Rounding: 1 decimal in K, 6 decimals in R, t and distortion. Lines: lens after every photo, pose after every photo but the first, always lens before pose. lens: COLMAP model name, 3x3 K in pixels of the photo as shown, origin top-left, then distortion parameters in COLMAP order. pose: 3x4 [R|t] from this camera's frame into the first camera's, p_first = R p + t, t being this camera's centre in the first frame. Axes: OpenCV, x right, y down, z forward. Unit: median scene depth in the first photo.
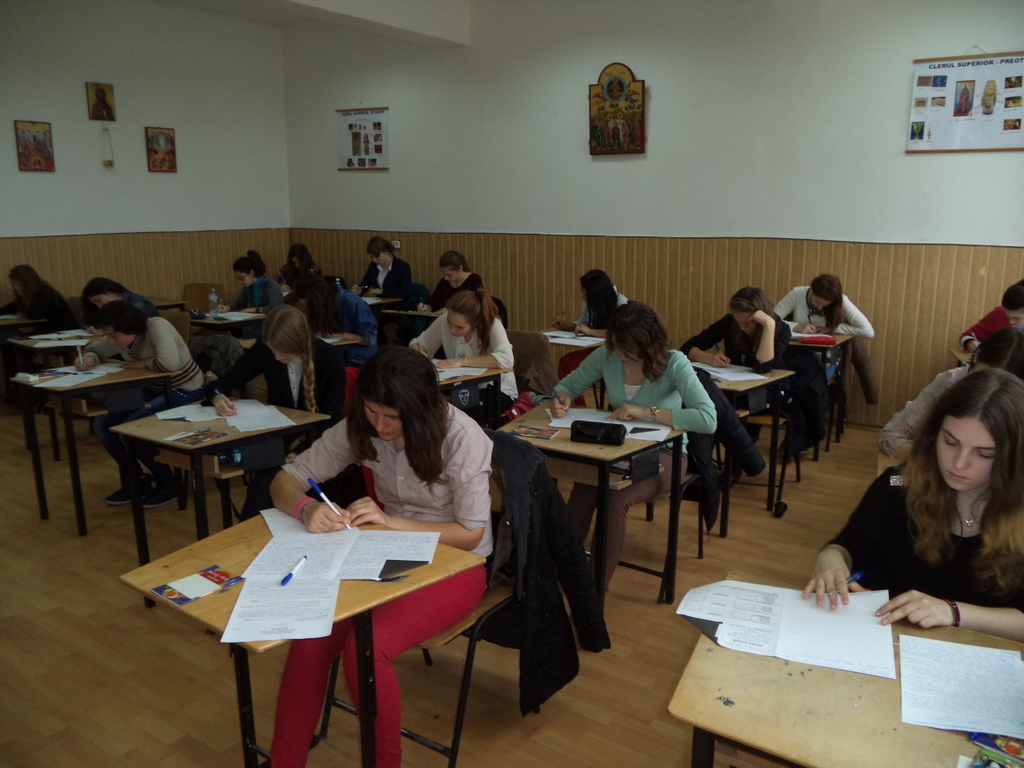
lens RADIAL K [[844.4, 0, 513.1], [0, 844.4, 385.9], [0, 0, 1]] dist [-0.015558, -0.010806]
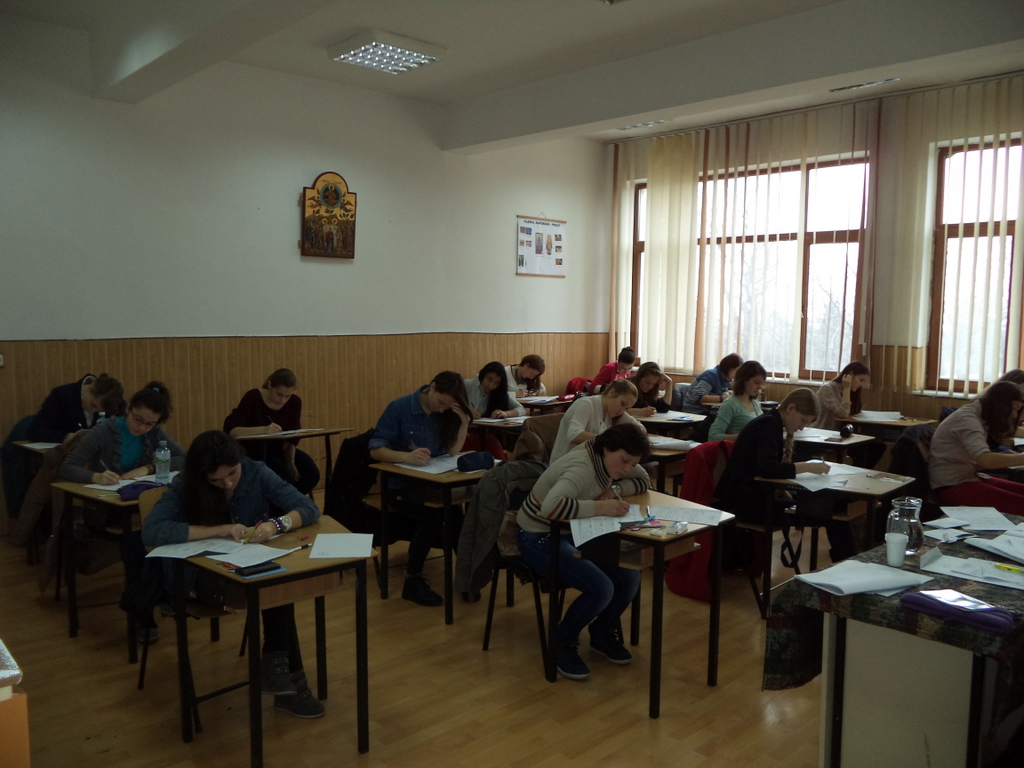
lens RADIAL K [[844.4, 0, 511.7], [0, 844.4, 385.3], [0, 0, 1]] dist [-0.015558, -0.010806]
pose [[0.187367, -0.088008, 0.978339, -0.889490], [0.189678, 0.980475, 0.051874, -0.135971], [-0.963803, 0.175850, 0.200402, 0.623371]]
